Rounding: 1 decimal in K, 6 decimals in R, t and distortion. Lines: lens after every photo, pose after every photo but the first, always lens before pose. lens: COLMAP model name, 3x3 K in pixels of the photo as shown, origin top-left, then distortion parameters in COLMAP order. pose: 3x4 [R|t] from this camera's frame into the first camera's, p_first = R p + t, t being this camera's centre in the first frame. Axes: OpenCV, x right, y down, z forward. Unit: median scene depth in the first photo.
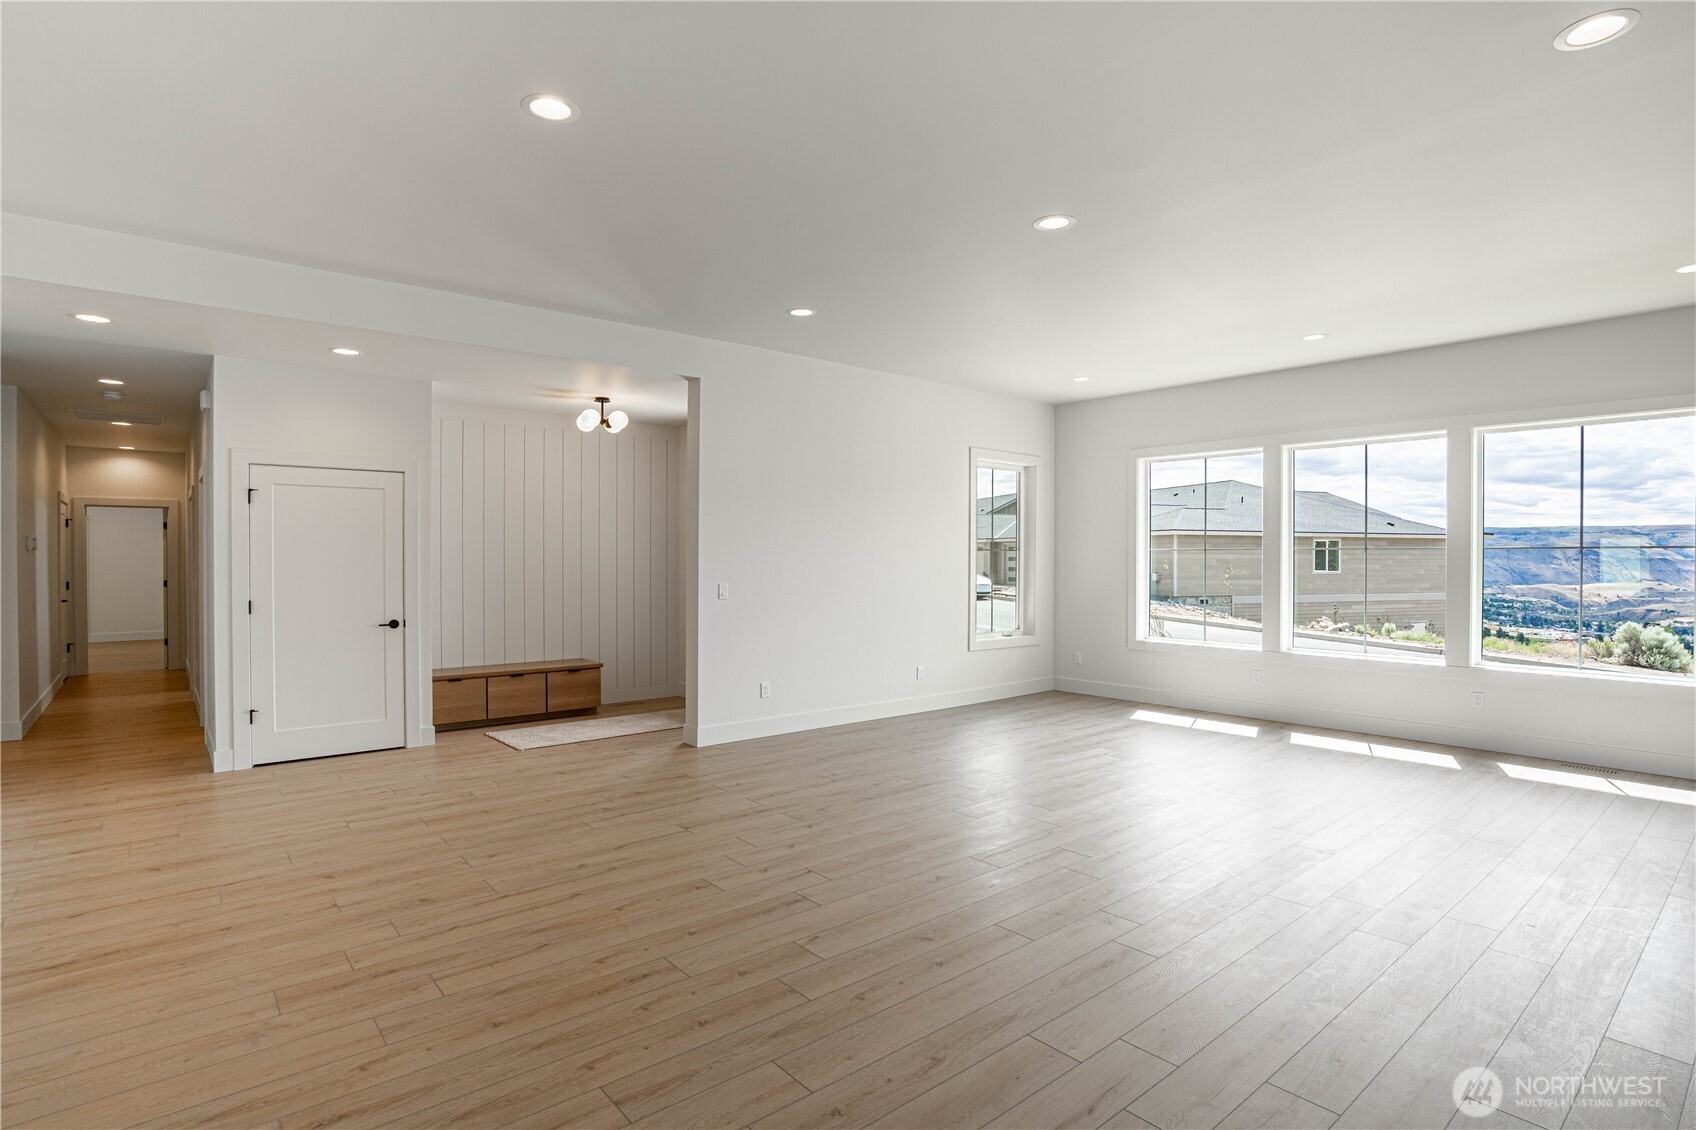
lens RADIAL K [[841.0, 0, 846.6], [0, 841.0, 571.8], [0, 0, 1]] dist [-0.027637, 0.005669]
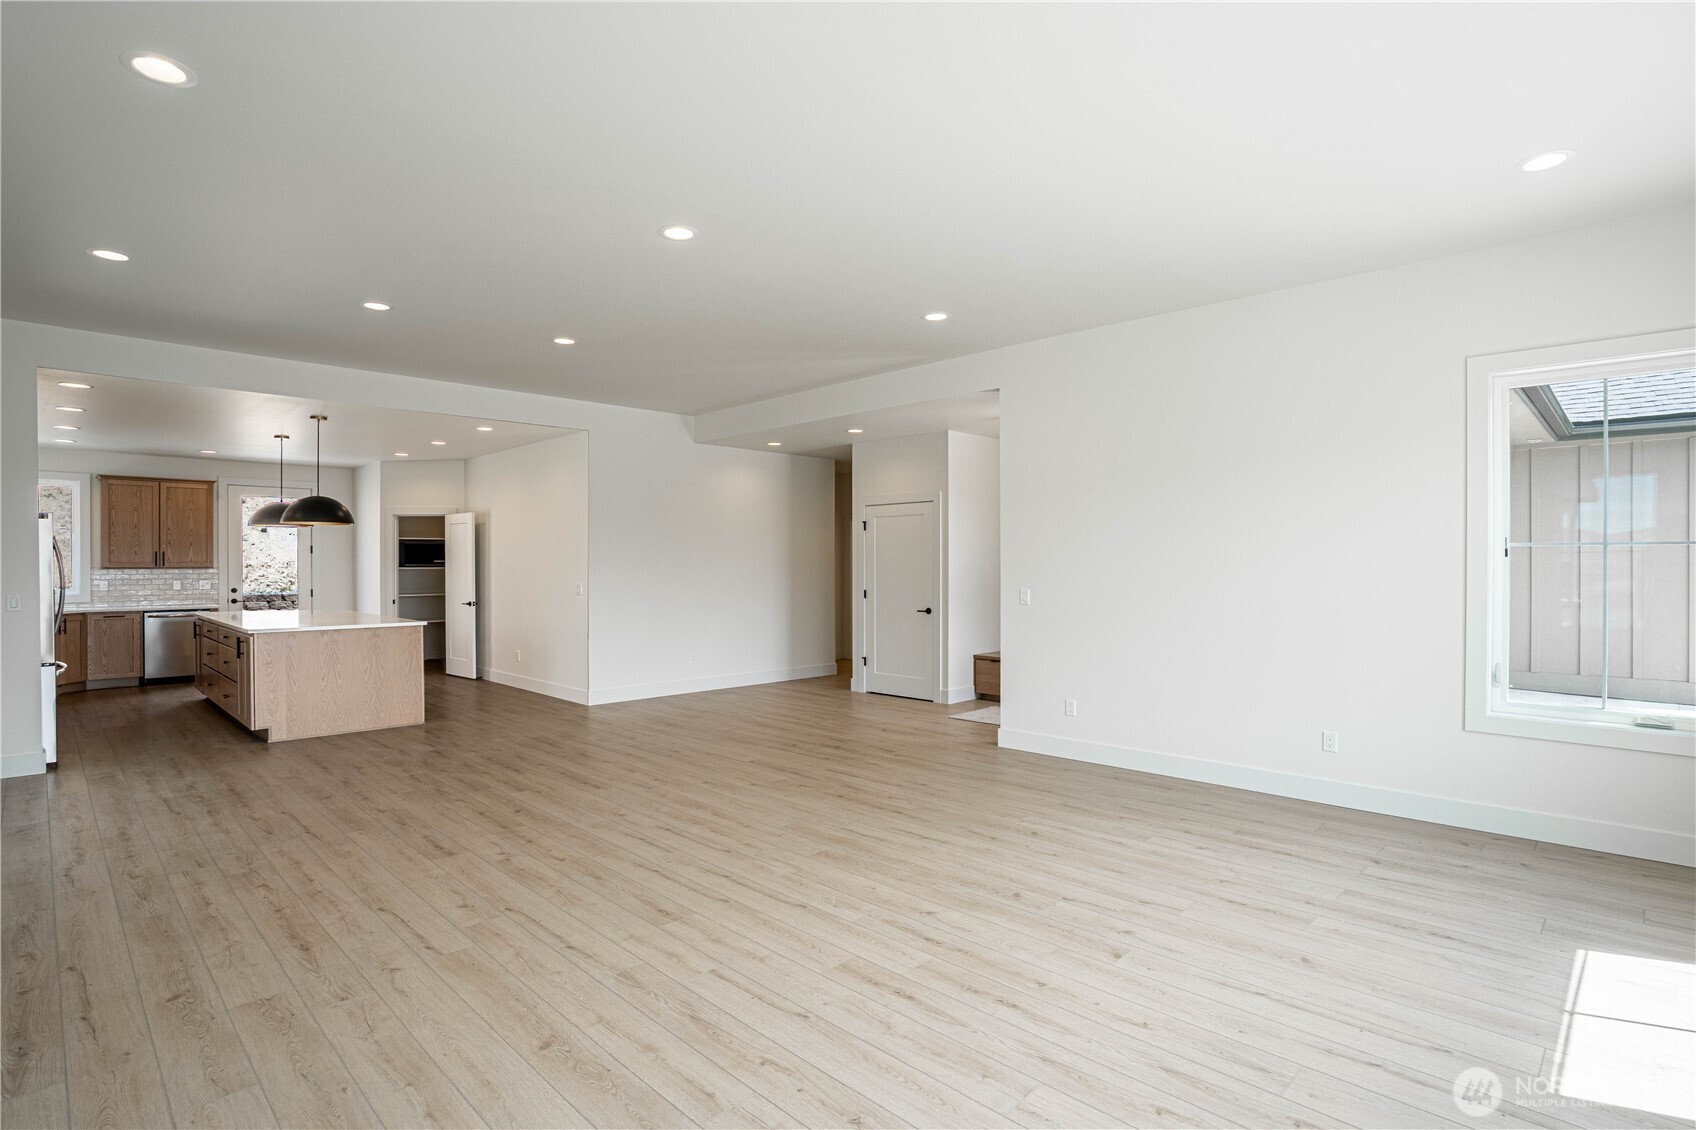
lens RADIAL K [[841.0, 0, 838.9], [0, 841.0, 573.2], [0, 0, 1]] dist [-0.027637, 0.005669]
pose [[0.085953, 0.006903, -0.996275, 1.098280], [-0.007172, 0.999954, 0.006310, -0.012010], [0.996273, 0.006603, 0.085999, 0.944571]]
